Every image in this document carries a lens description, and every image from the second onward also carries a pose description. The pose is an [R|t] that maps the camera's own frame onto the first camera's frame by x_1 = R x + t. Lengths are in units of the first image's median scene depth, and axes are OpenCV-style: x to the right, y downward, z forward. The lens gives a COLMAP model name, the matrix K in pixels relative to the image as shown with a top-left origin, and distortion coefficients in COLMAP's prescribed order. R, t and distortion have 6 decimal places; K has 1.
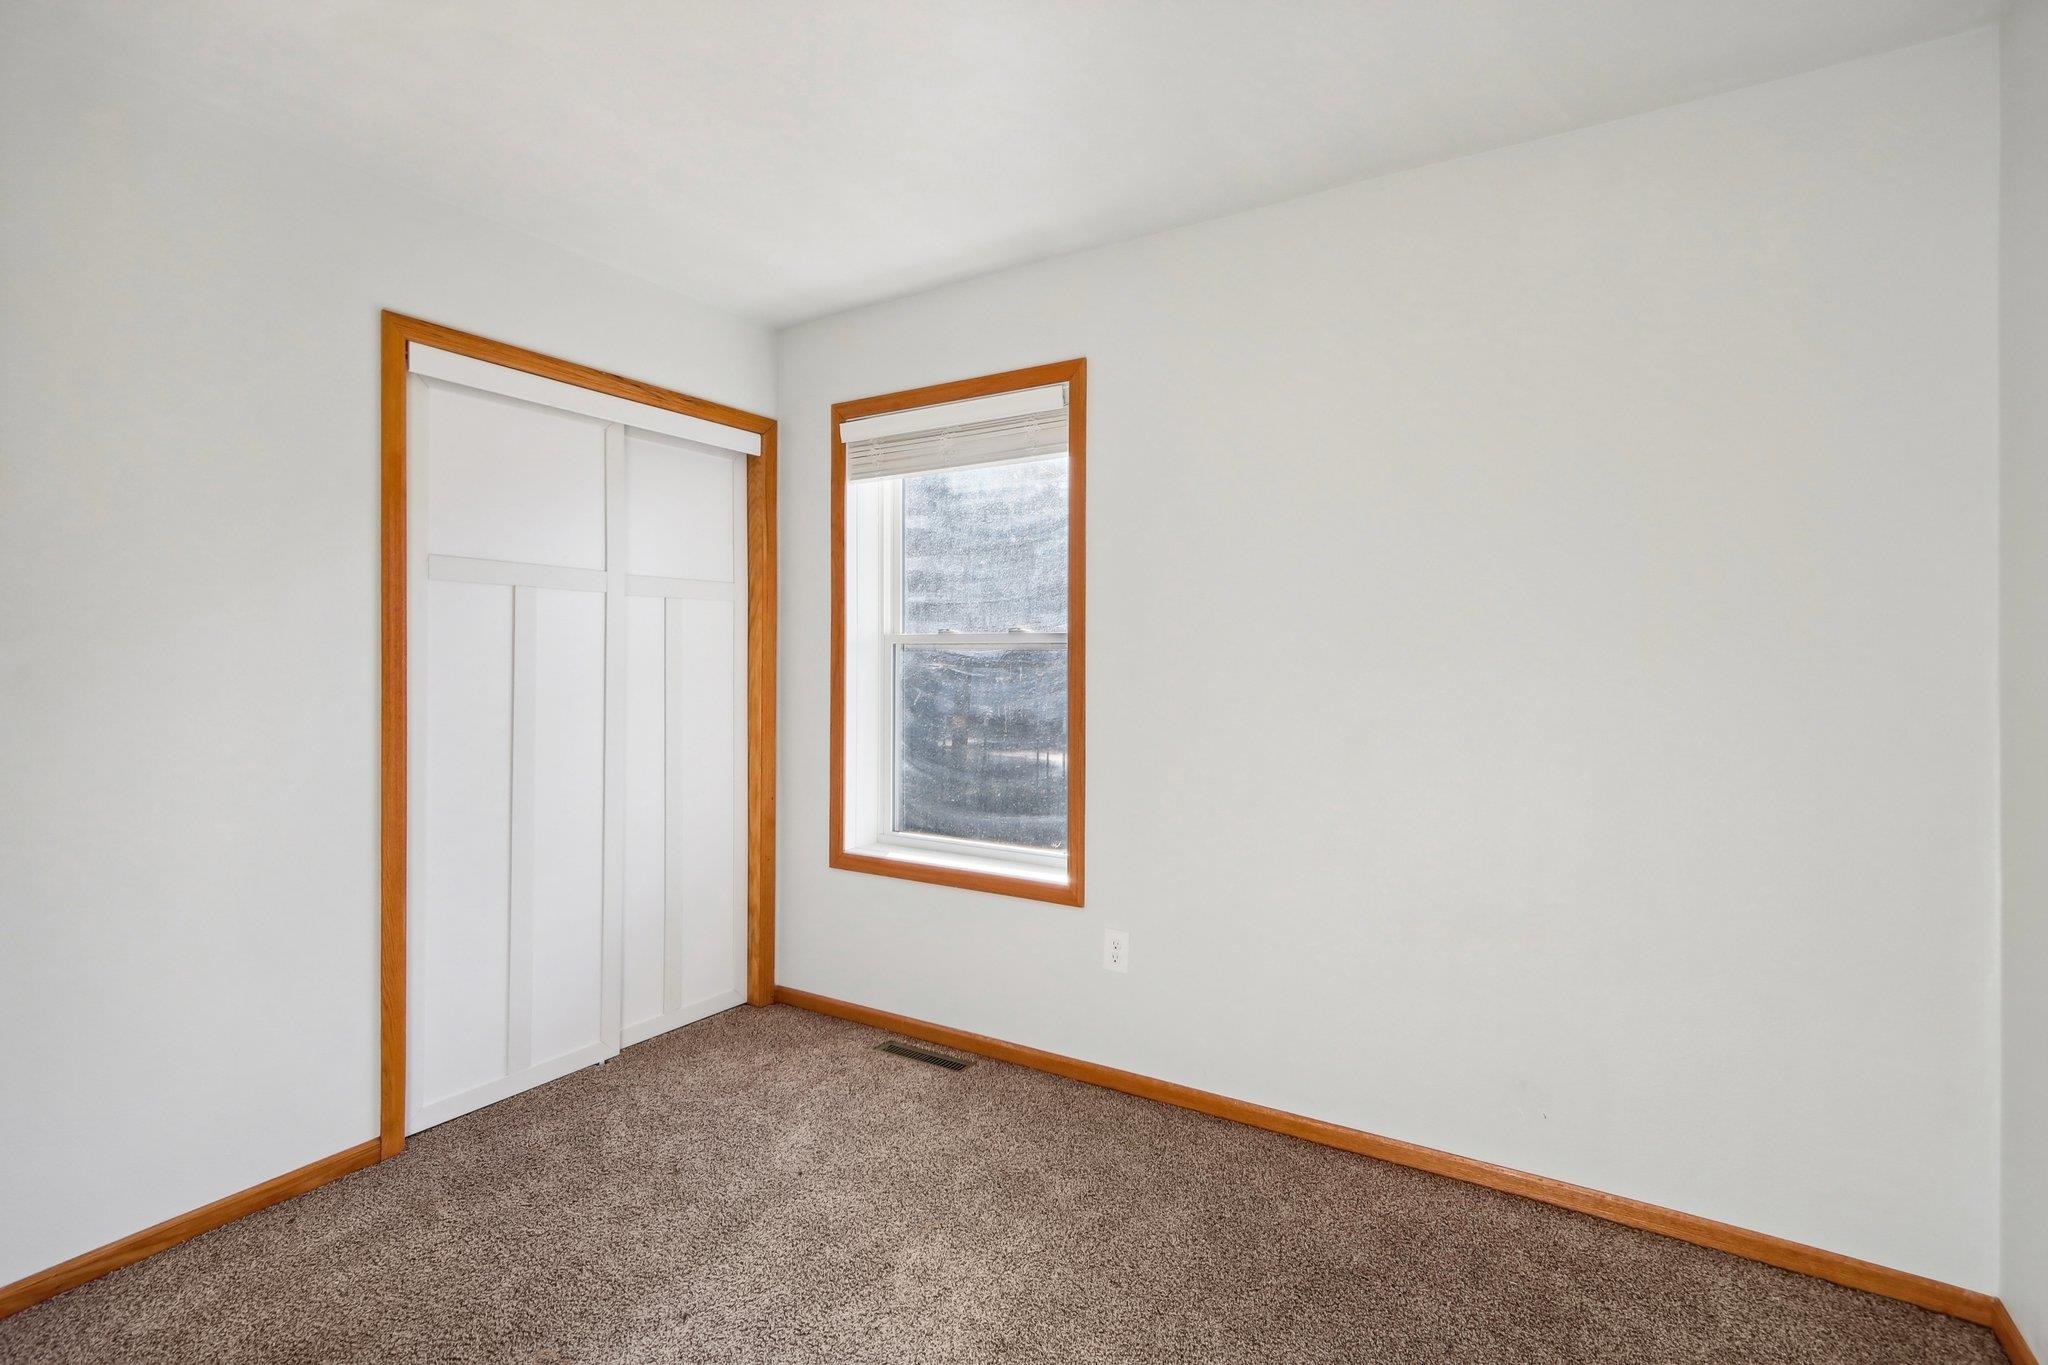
lens RADIAL K [[954.7, 0, 1018.1], [0, 954.7, 681.5], [0, 0, 1]] dist [-0.011979, 0.001662]
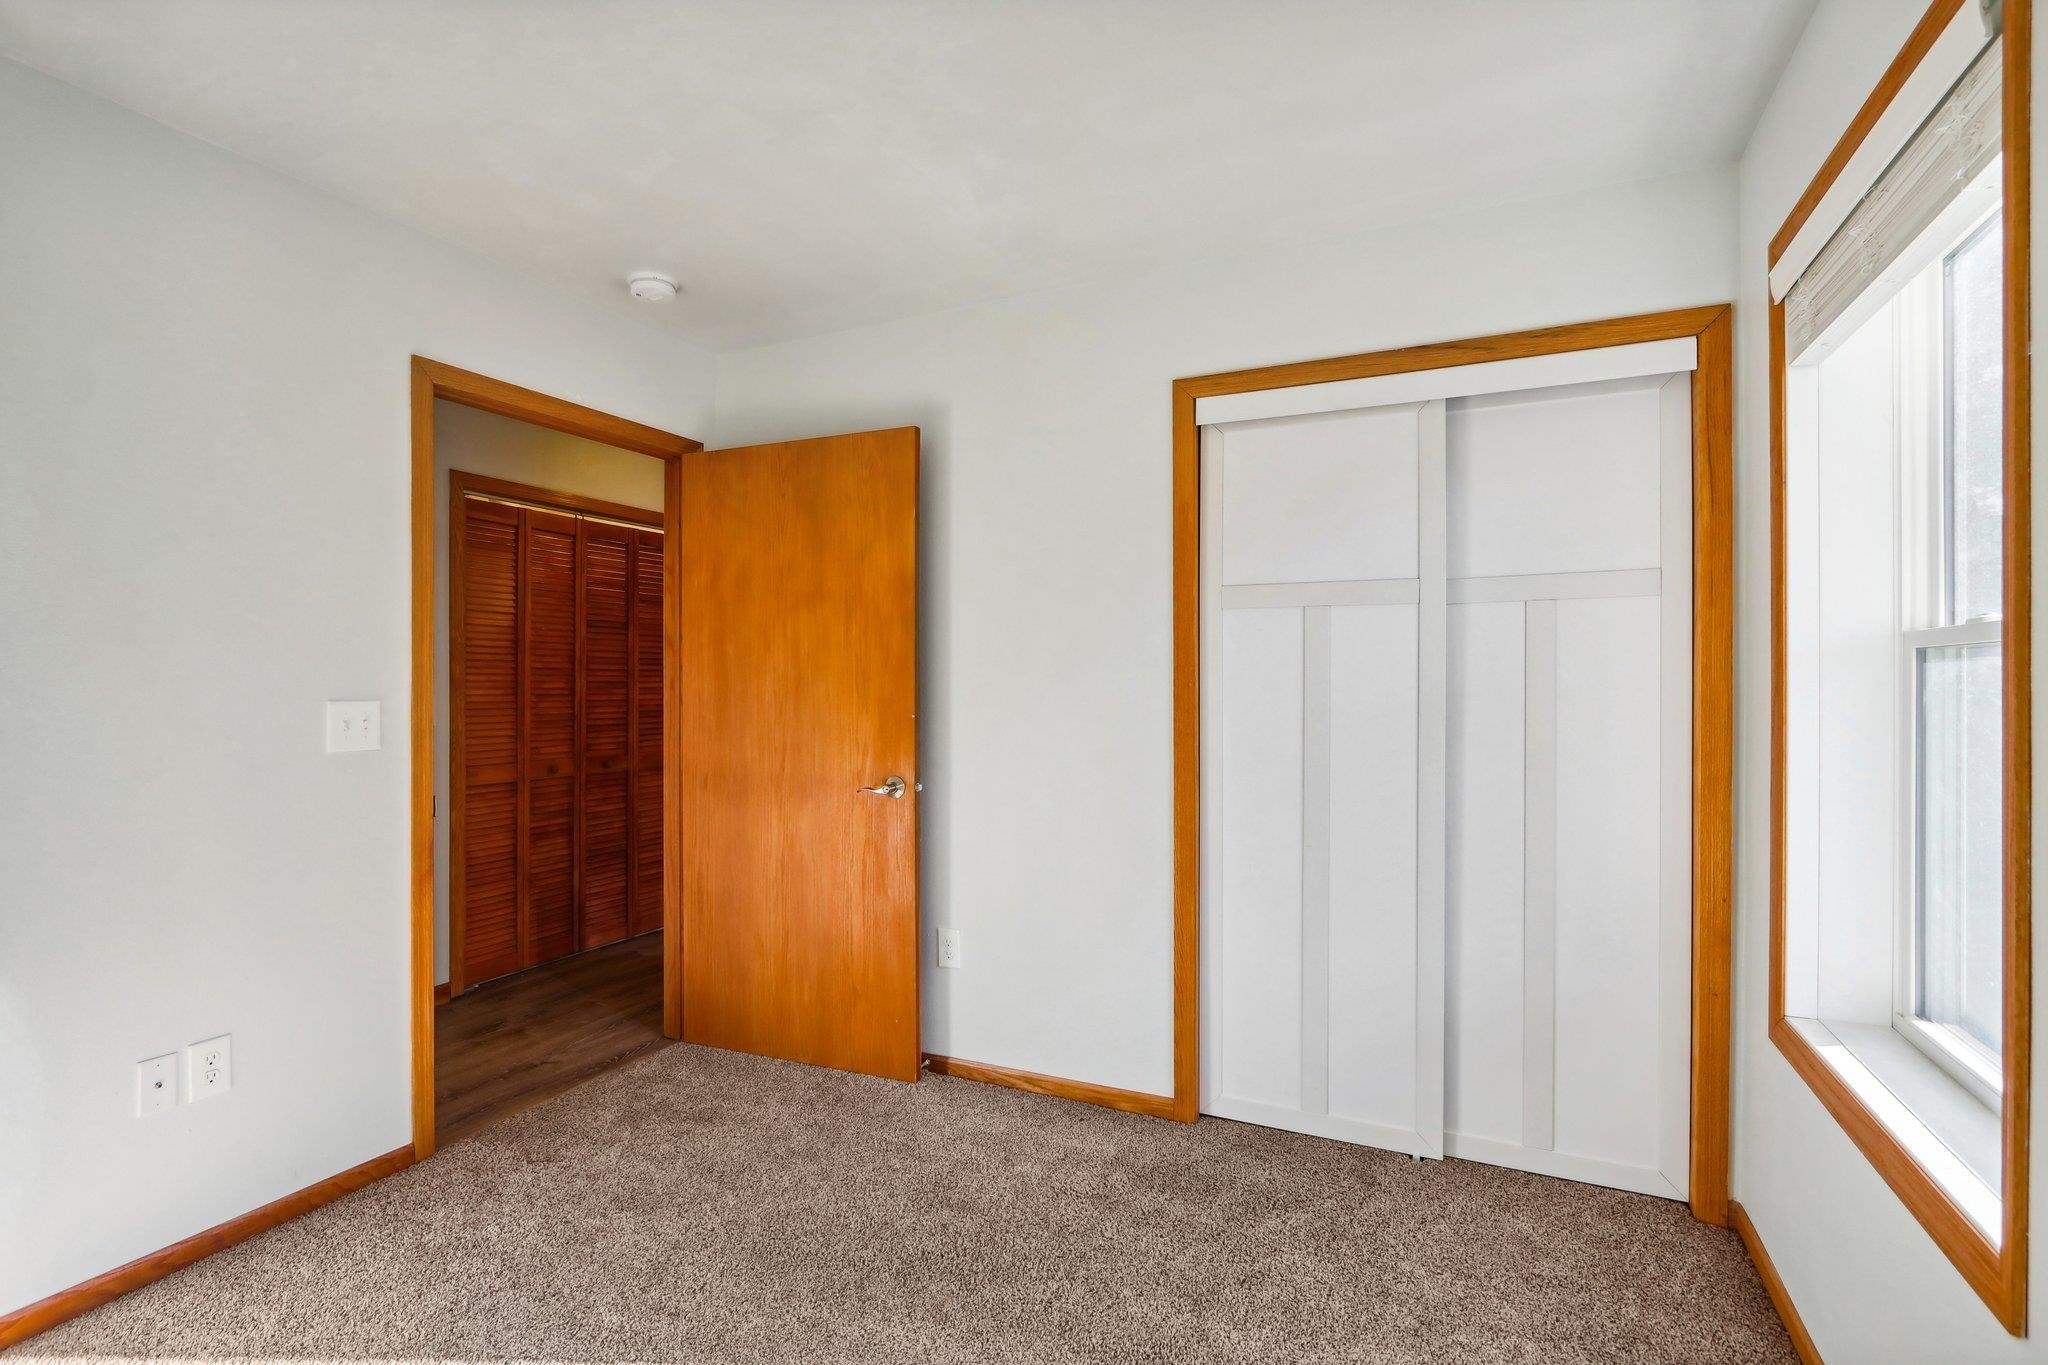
lens RADIAL K [[954.7, 0, 1018.1], [0, 954.7, 681.5], [0, 0, 1]] dist [-0.011979, 0.001662]
pose [[0.115559, 0.005057, -0.993288, 0.368932], [-0.018872, 0.999818, 0.002895, -0.020485], [0.993121, 0.018411, 0.115633, 0.547403]]
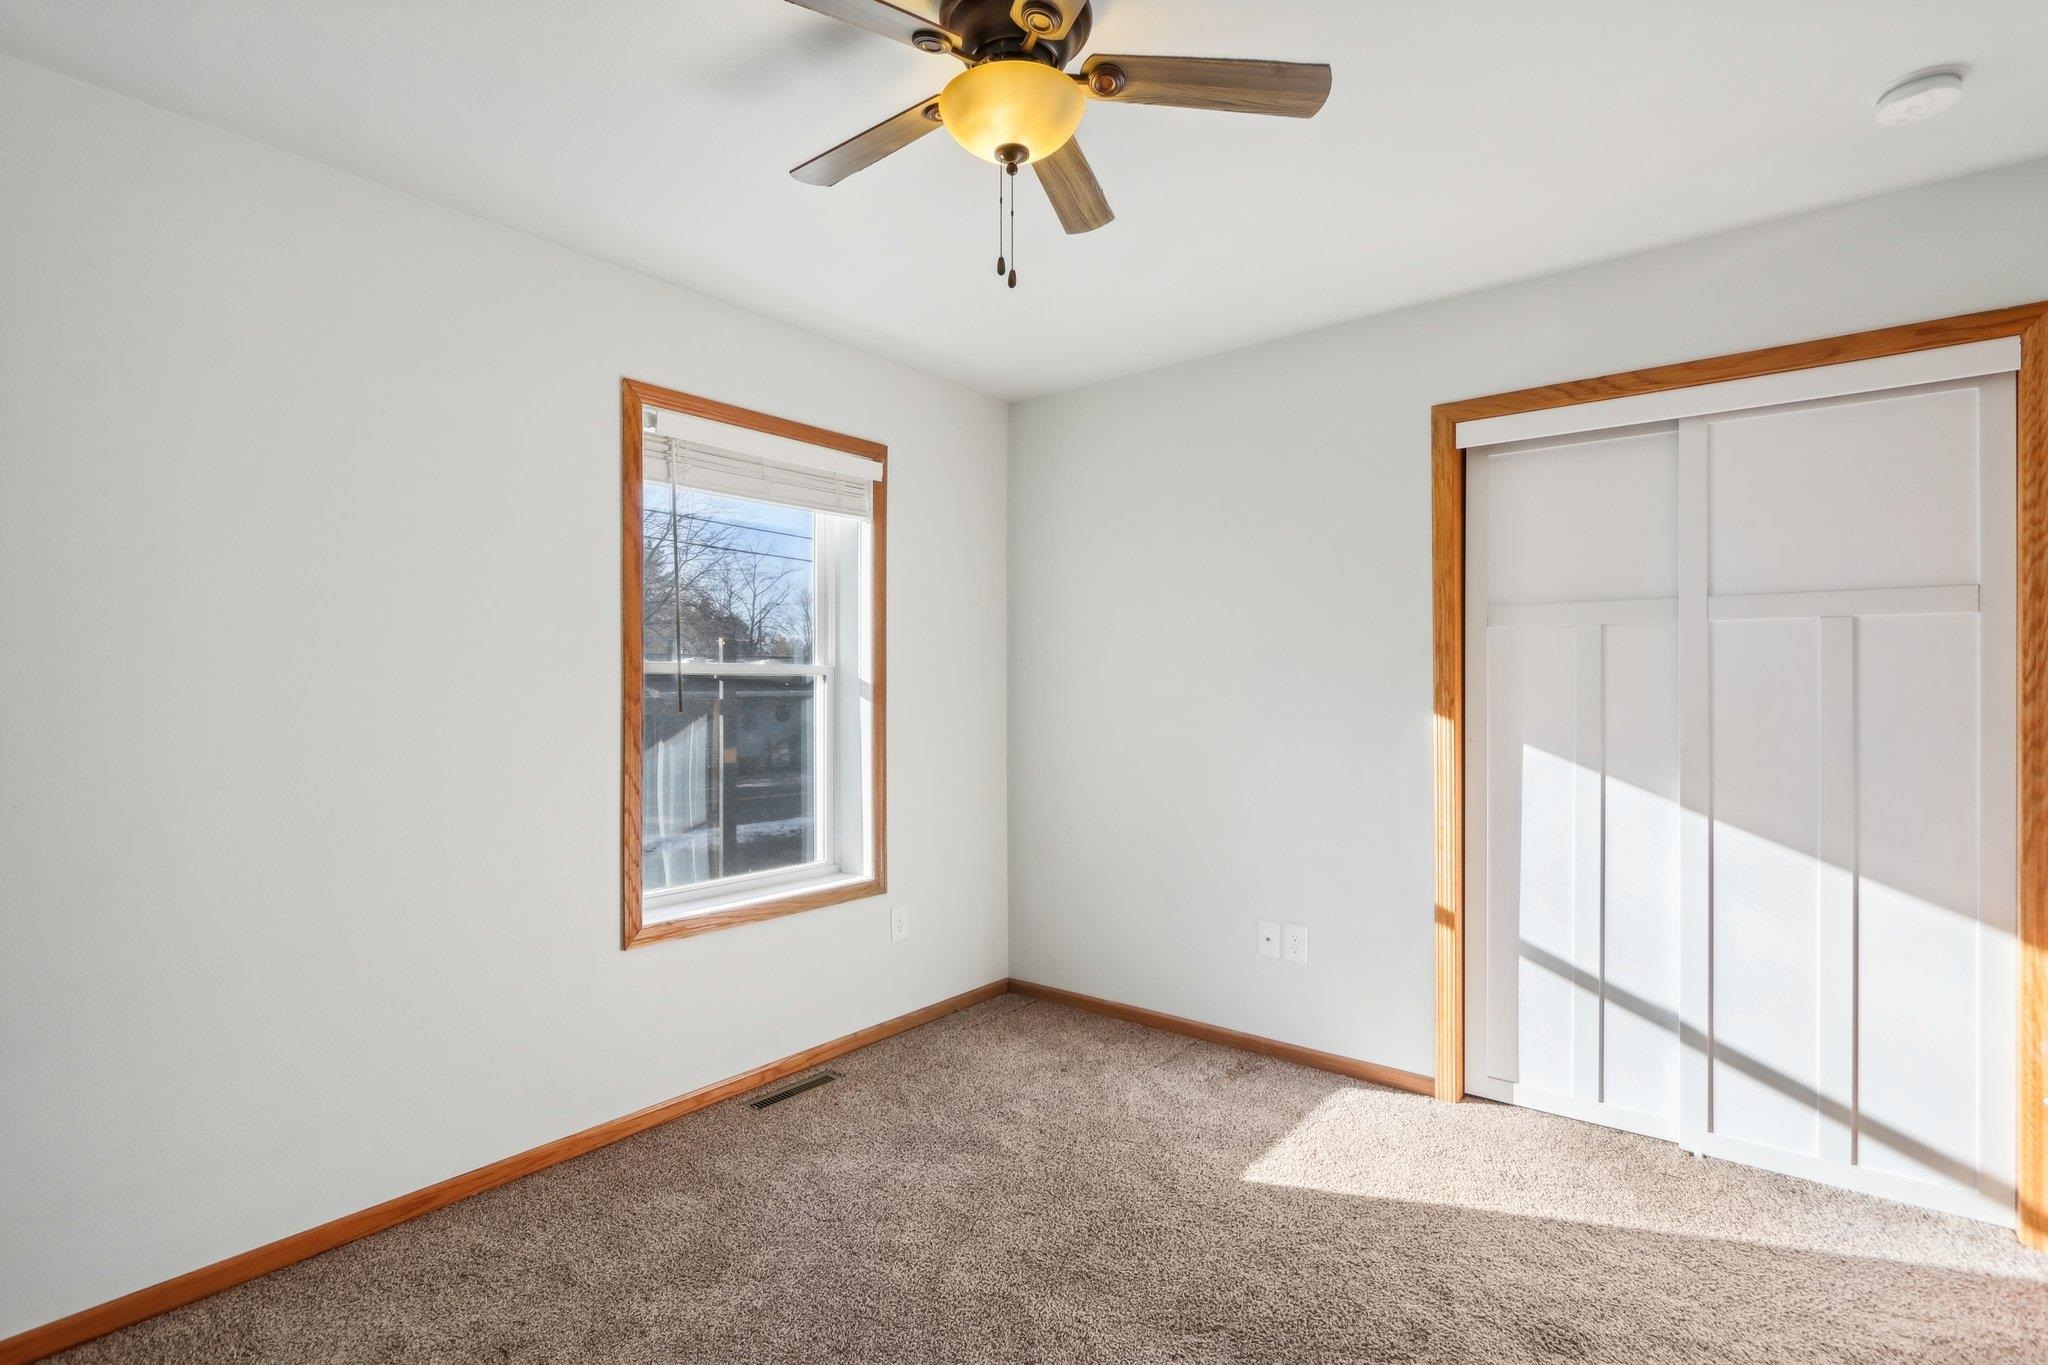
lens RADIAL K [[954.7, 0, 1018.1], [0, 954.7, 681.5], [0, 0, 1]] dist [-0.011979, 0.001662]
pose [[0.102402, 0.004663, 0.994732, -1.087071], [0.019115, 0.999795, -0.006654, -0.023269], [-0.994559, 0.019696, 0.102292, 0.669978]]
